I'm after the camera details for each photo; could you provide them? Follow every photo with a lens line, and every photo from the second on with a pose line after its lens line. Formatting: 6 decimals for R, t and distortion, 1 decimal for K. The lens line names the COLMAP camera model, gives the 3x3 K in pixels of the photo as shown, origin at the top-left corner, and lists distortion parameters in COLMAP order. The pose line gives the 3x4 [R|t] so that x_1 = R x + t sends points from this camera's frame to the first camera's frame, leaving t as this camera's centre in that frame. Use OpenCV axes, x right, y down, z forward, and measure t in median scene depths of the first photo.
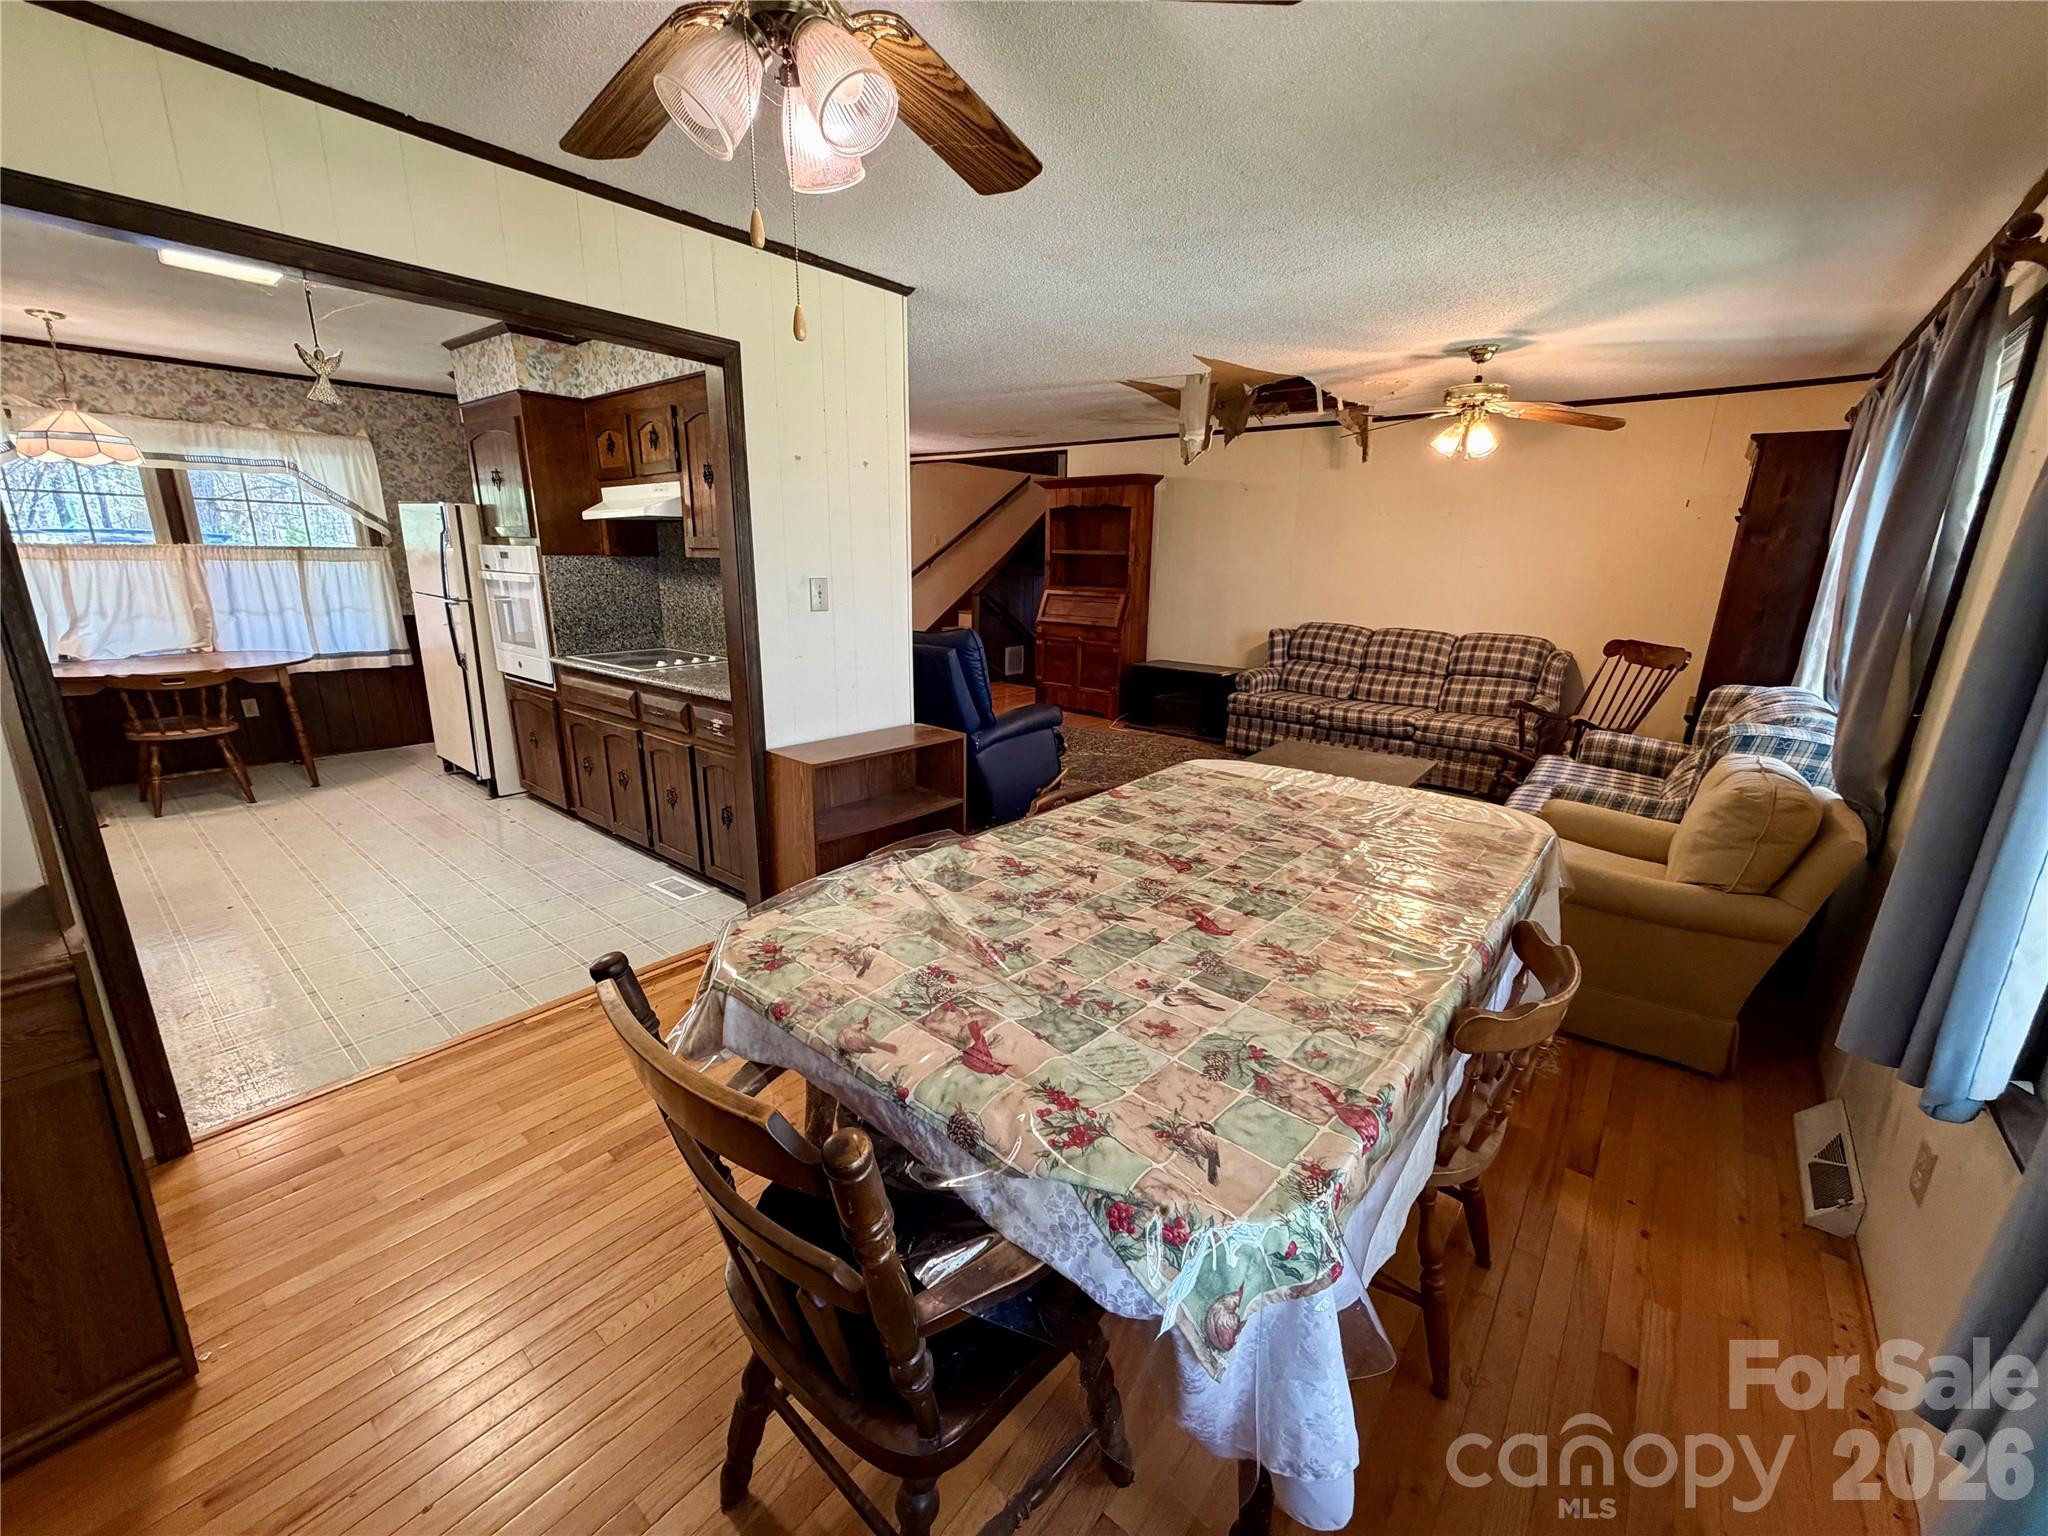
lens RADIAL K [[816.4, 0, 1018.9], [0, 816.4, 774.0], [0, 0, 1]] dist [-0.001181, 0.000620]
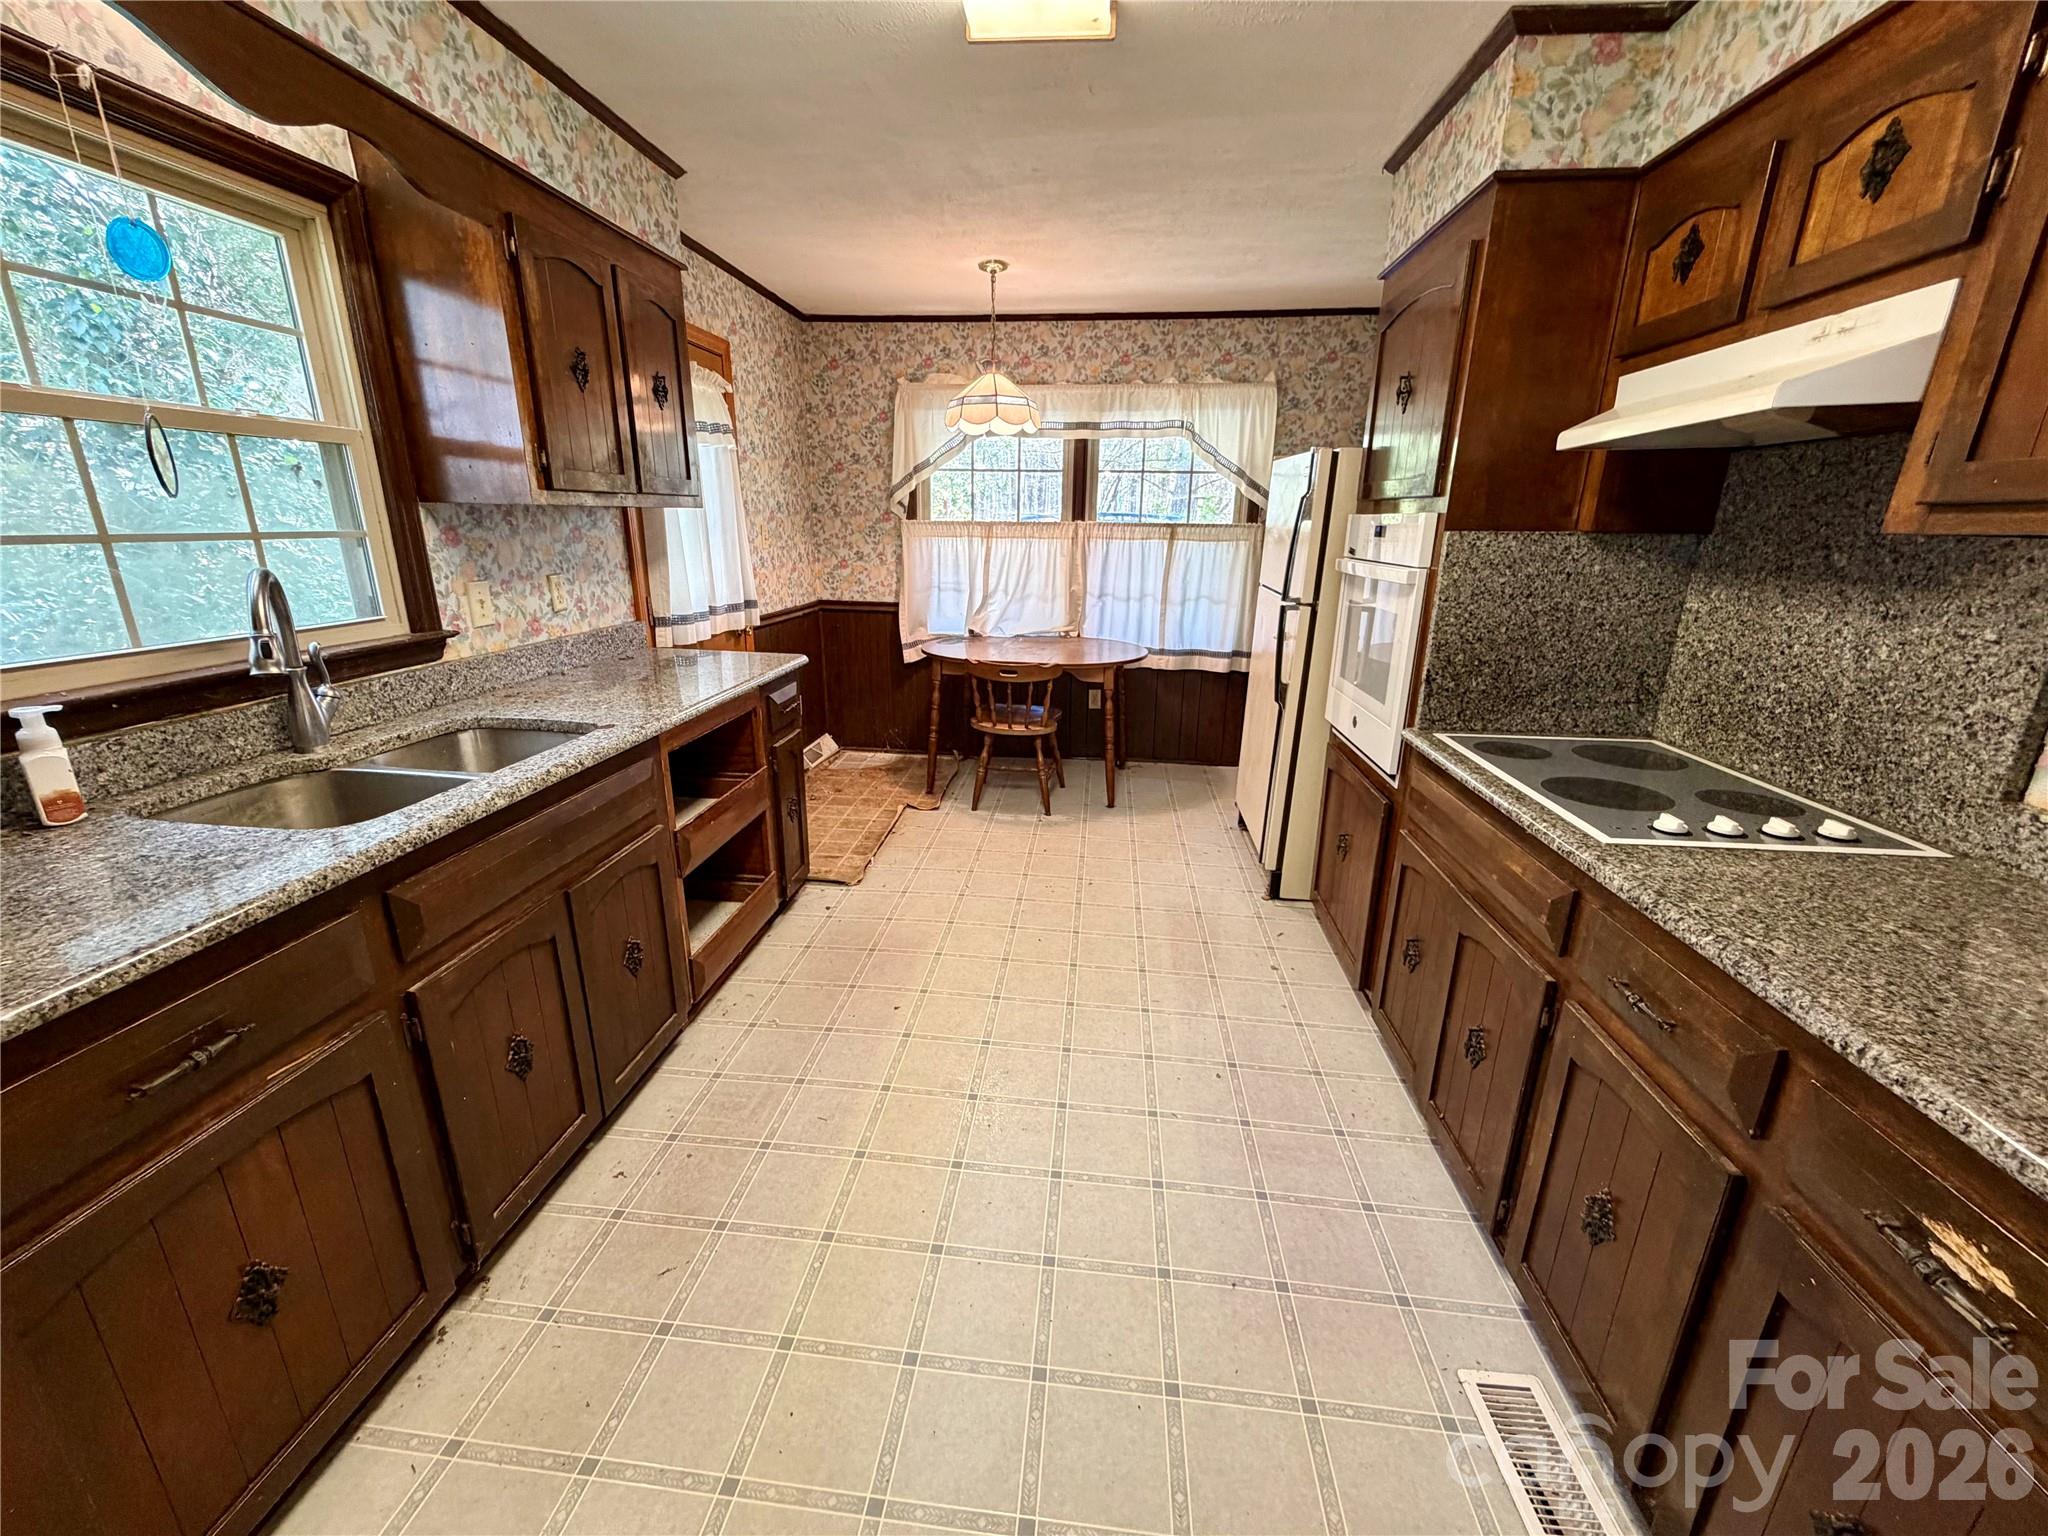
lens RADIAL K [[816.4, 0, 1017.6], [0, 816.4, 774.3], [0, 0, 1]] dist [-0.001181, 0.000620]
pose [[0.550160, 0.235782, -0.801081, -0.246988], [-0.219917, 0.966355, 0.133395, -0.112225], [0.805581, 0.102783, 0.583503, 0.432564]]
